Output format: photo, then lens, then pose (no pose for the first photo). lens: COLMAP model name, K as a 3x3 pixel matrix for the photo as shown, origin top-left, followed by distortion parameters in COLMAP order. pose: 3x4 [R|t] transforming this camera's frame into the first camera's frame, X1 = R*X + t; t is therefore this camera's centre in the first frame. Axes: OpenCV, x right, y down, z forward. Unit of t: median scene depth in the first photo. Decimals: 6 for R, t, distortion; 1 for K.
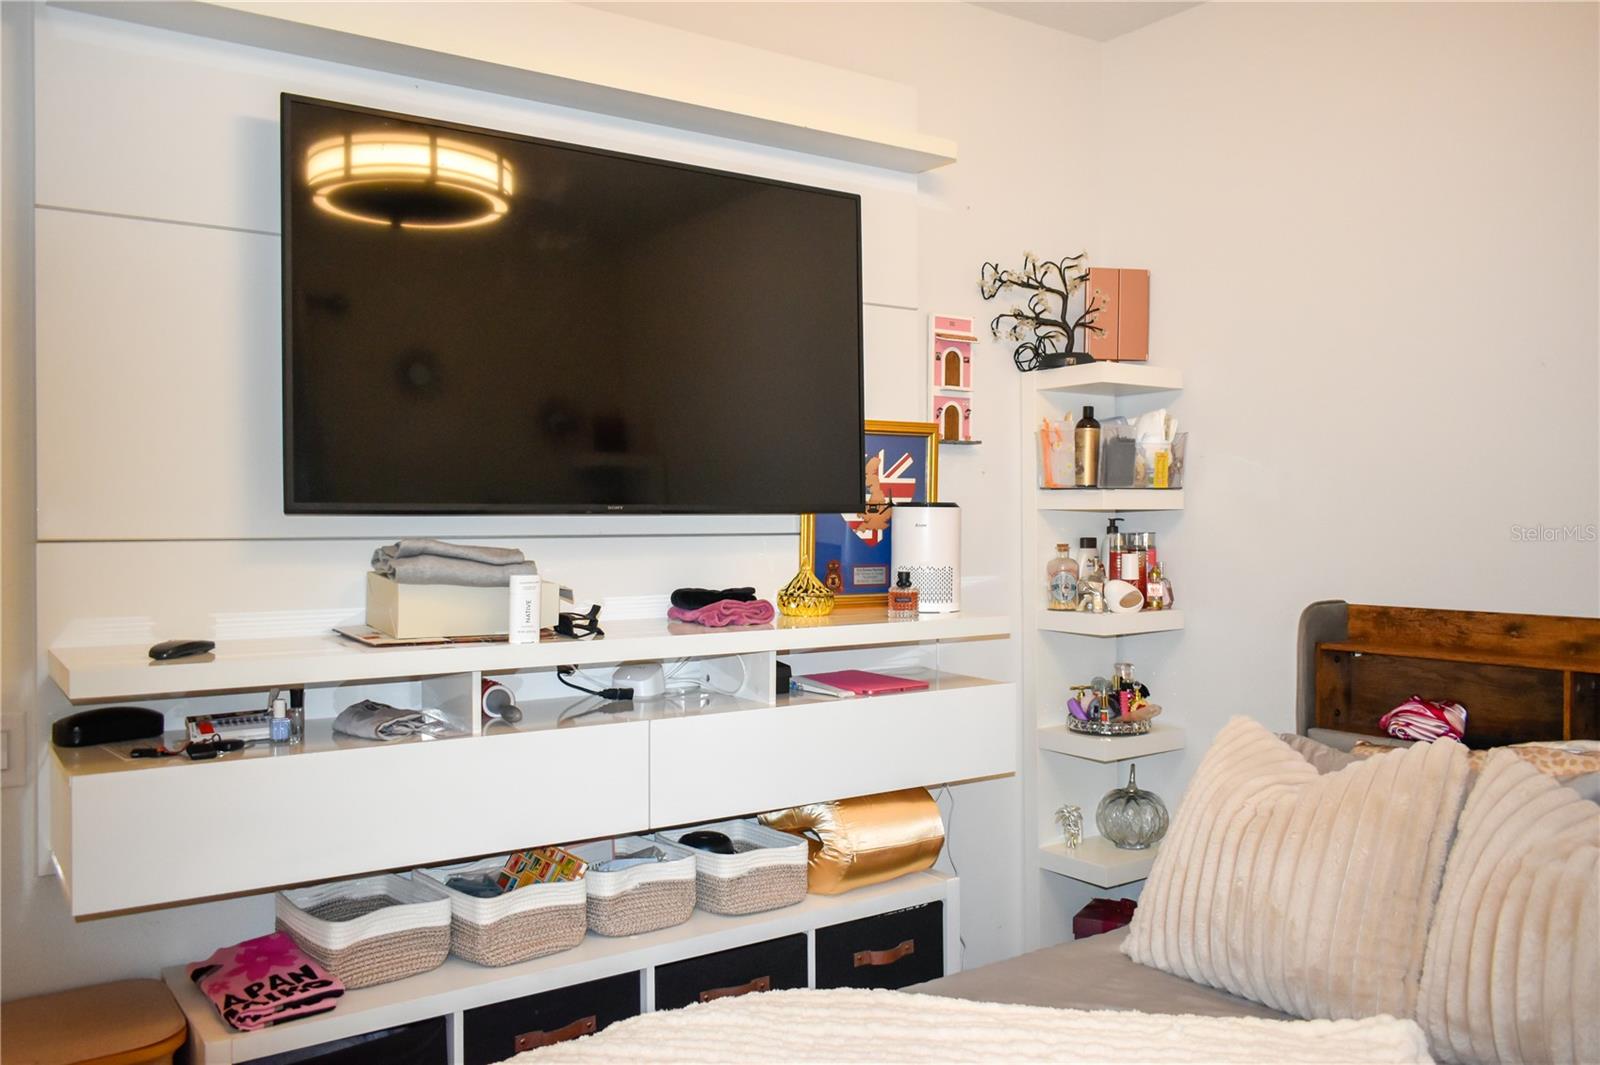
lens RADIAL K [[1292.3, 0, 812.6], [0, 1292.3, 526.7], [0, 0, 1]] dist [-0.012117, 0.005242]
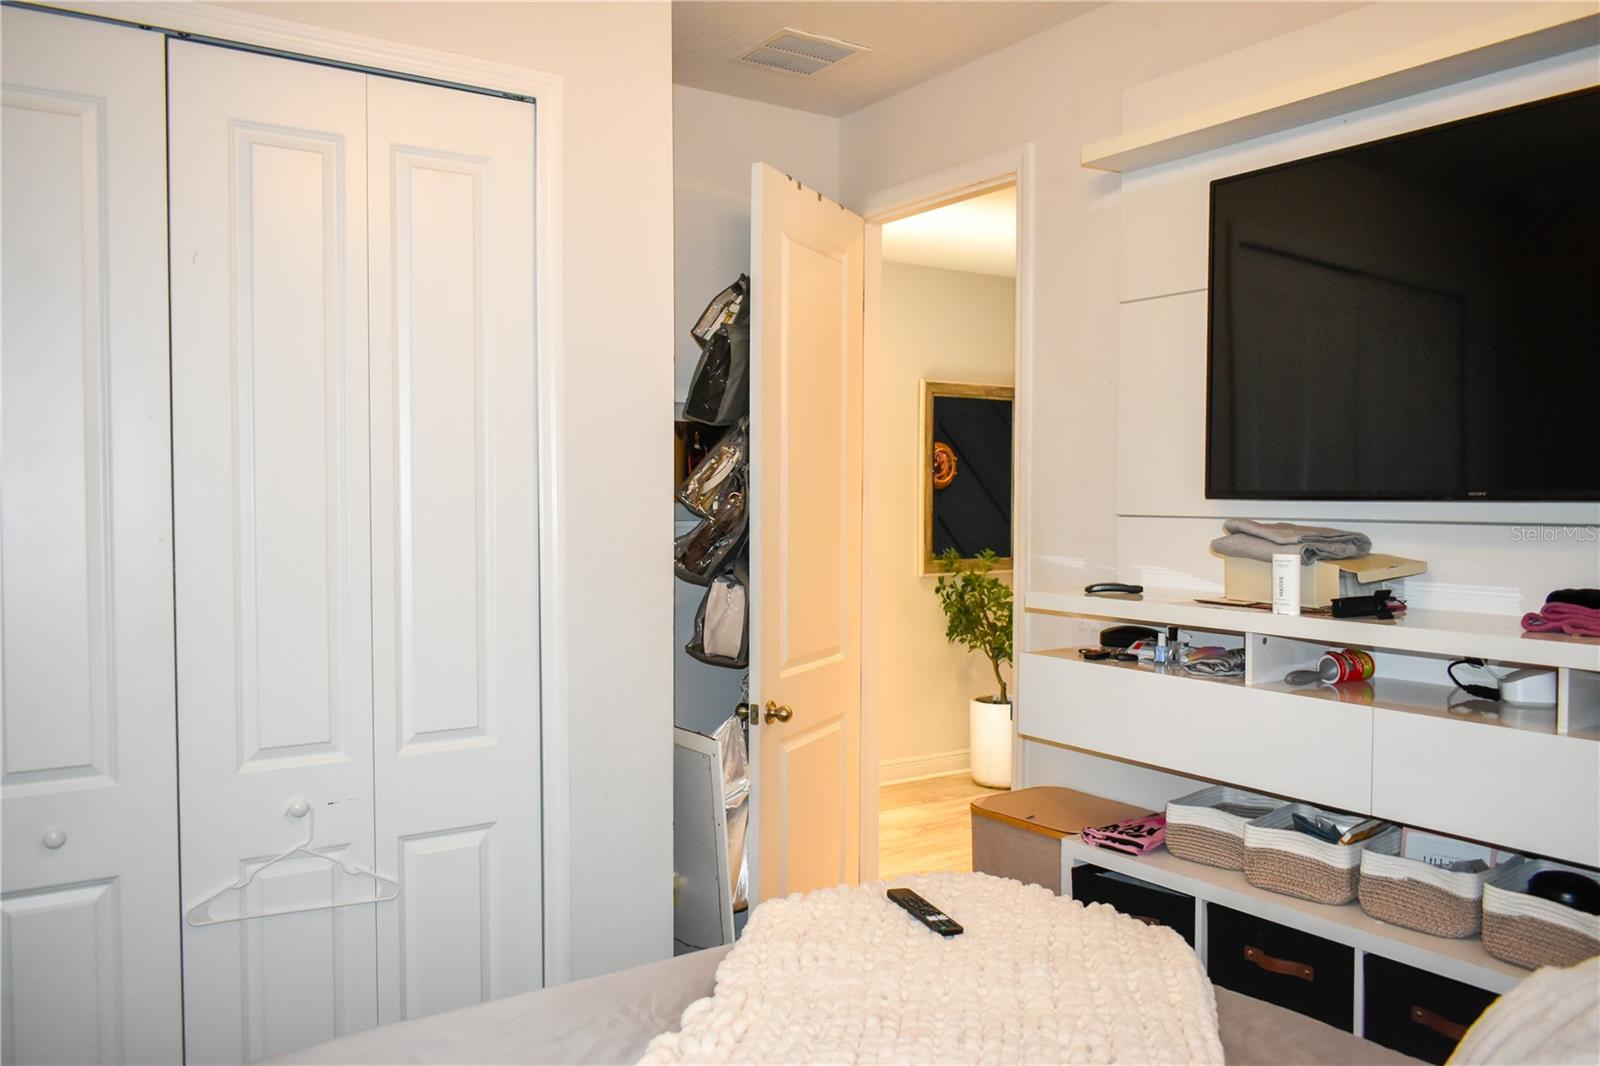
lens RADIAL K [[1217.7, 0, 800.0], [0, 1217.7, 533.0], [0, 0, 1]] dist [-0.039605, -0.003250]
pose [[-0.022642, 0.031873, -0.999235, 0.847584], [-0.010984, 0.999423, 0.032128, -0.010050], [0.999683, 0.011703, -0.022279, 0.605305]]
